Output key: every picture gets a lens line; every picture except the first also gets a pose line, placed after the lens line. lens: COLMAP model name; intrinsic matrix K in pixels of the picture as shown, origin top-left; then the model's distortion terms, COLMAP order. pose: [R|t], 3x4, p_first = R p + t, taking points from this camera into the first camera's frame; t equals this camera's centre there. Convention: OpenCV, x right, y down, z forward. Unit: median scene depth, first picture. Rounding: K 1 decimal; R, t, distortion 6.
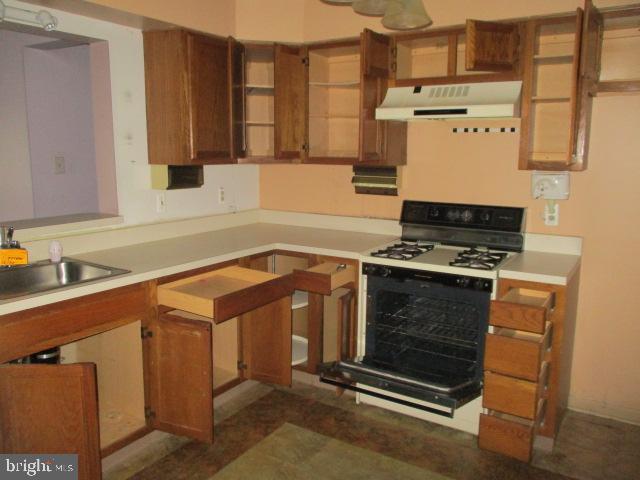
lens RADIAL K [[532.5, 0, 321.0], [0, 532.5, 236.9], [0, 0, 1]] dist [-0.034039, 0.015054]
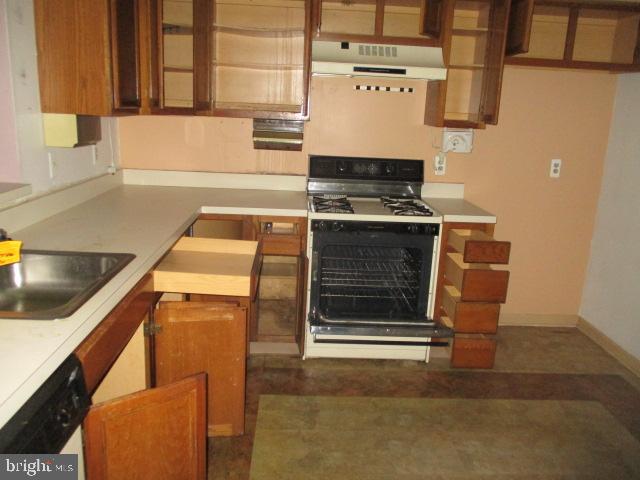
lens RADIAL K [[532.5, 0, 321.0], [0, 532.5, 236.9], [0, 0, 1]] dist [-0.034039, 0.015054]
pose [[0.821457, -0.103541, 0.560791, -0.466728], [0.052996, 0.992984, 0.105709, -0.023588], [-0.567802, -0.057116, 0.821181, 0.173696]]
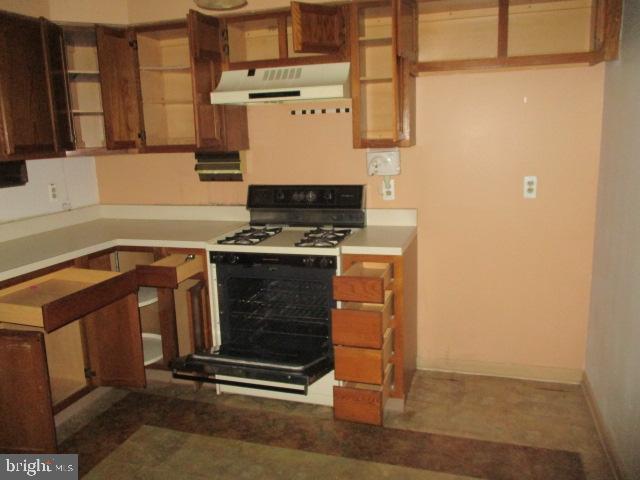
lens RADIAL K [[532.5, 0, 321.0], [0, 532.5, 236.9], [0, 0, 1]] dist [-0.034039, 0.015054]
pose [[0.966237, -0.086030, 0.242867, 0.040496], [0.079615, 0.996171, 0.036125, 0.002670], [-0.245045, -0.015570, 0.969387, 0.002692]]
